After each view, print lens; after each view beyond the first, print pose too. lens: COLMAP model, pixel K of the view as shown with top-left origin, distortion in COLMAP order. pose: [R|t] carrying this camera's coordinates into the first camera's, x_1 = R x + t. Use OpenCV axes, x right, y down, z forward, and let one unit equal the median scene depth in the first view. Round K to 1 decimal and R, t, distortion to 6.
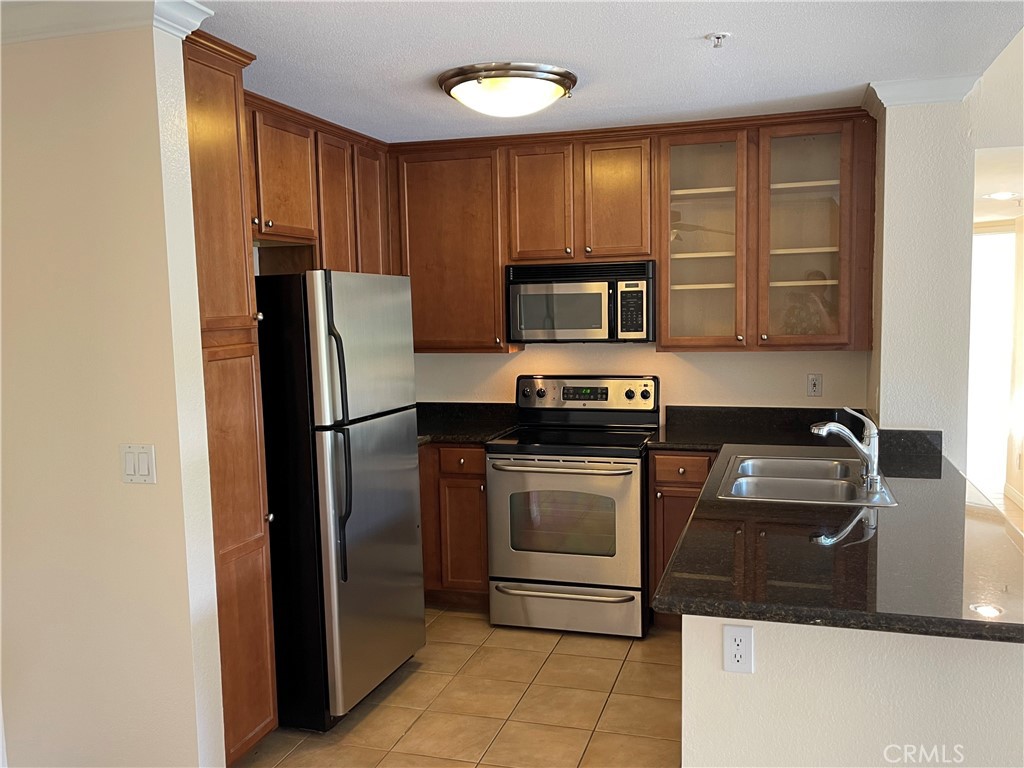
lens RADIAL K [[900.9, 0, 511.1], [0, 900.9, 392.1], [0, 0, 1]] dist [0.037809, -0.007240]
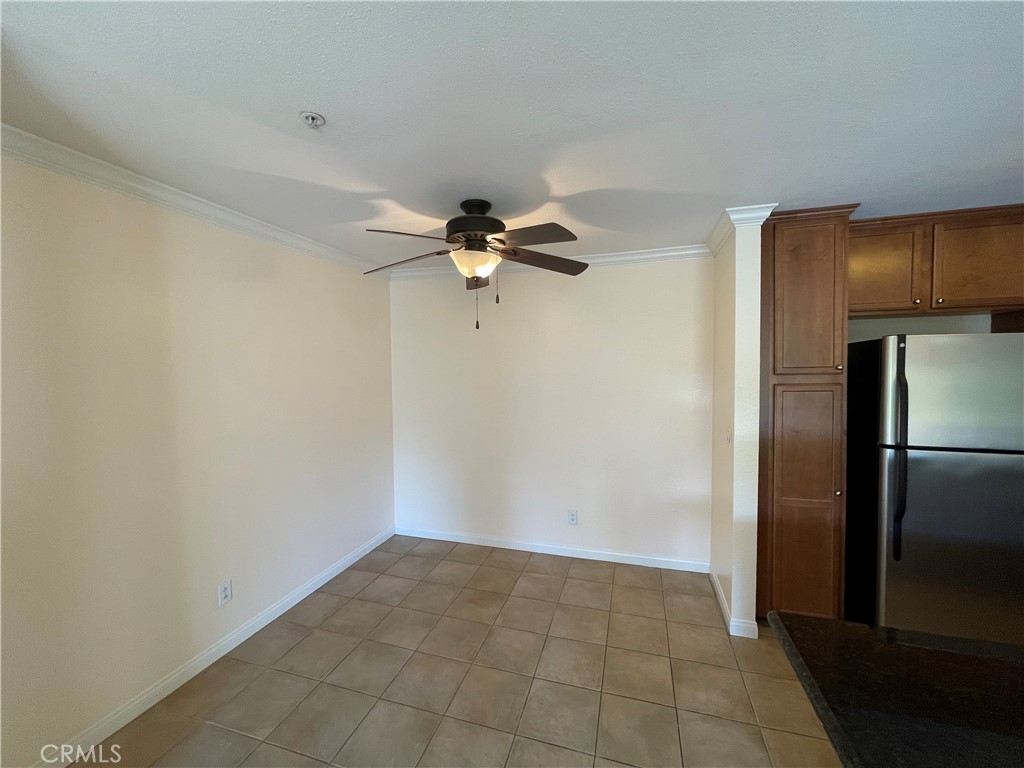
lens RADIAL K [[413.8, 0, 512.0], [0, 413.8, 384.0], [0, 0, 1]] dist [-0.002954, 0.001282]
pose [[0.004023, 0.065708, -0.997831, 0.316307], [-0.085935, 0.994170, 0.065121, -0.035710], [0.996293, 0.085487, 0.009646, 0.288274]]
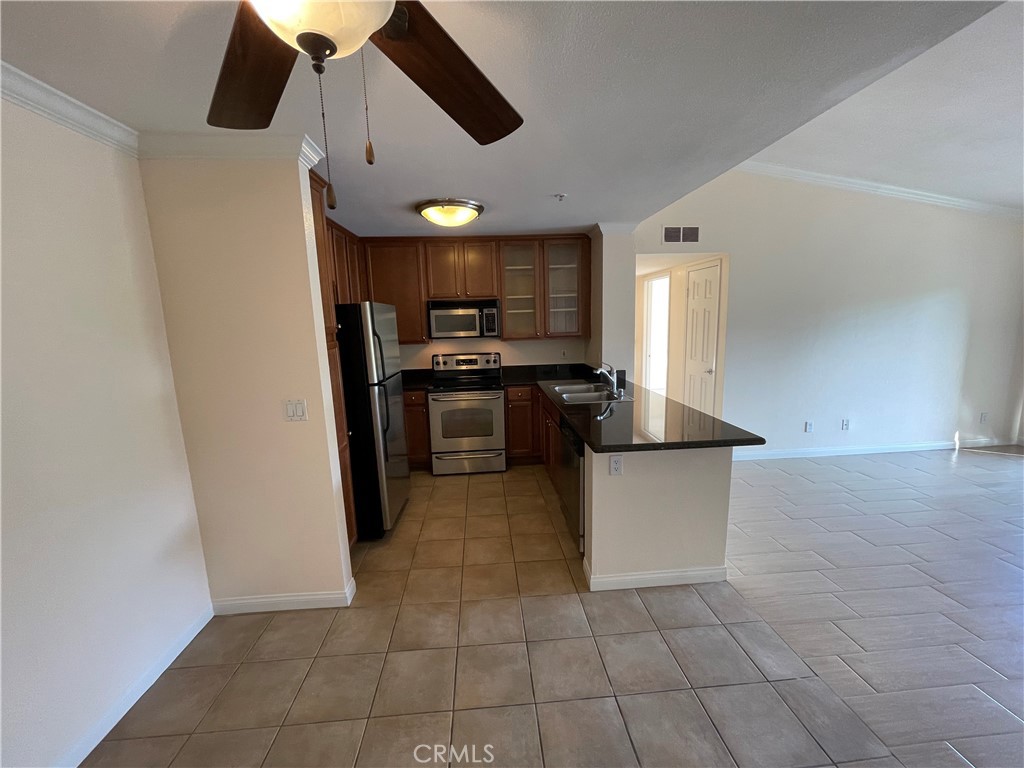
lens RADIAL K [[413.8, 0, 512.0], [0, 413.8, 384.0], [0, 0, 1]] dist [-0.002954, 0.001282]
pose [[0.932183, -0.064204, 0.356249, -0.179599], [0.046036, 0.997181, 0.059252, 0.000029], [-0.359049, -0.038834, 0.932510, 0.055692]]
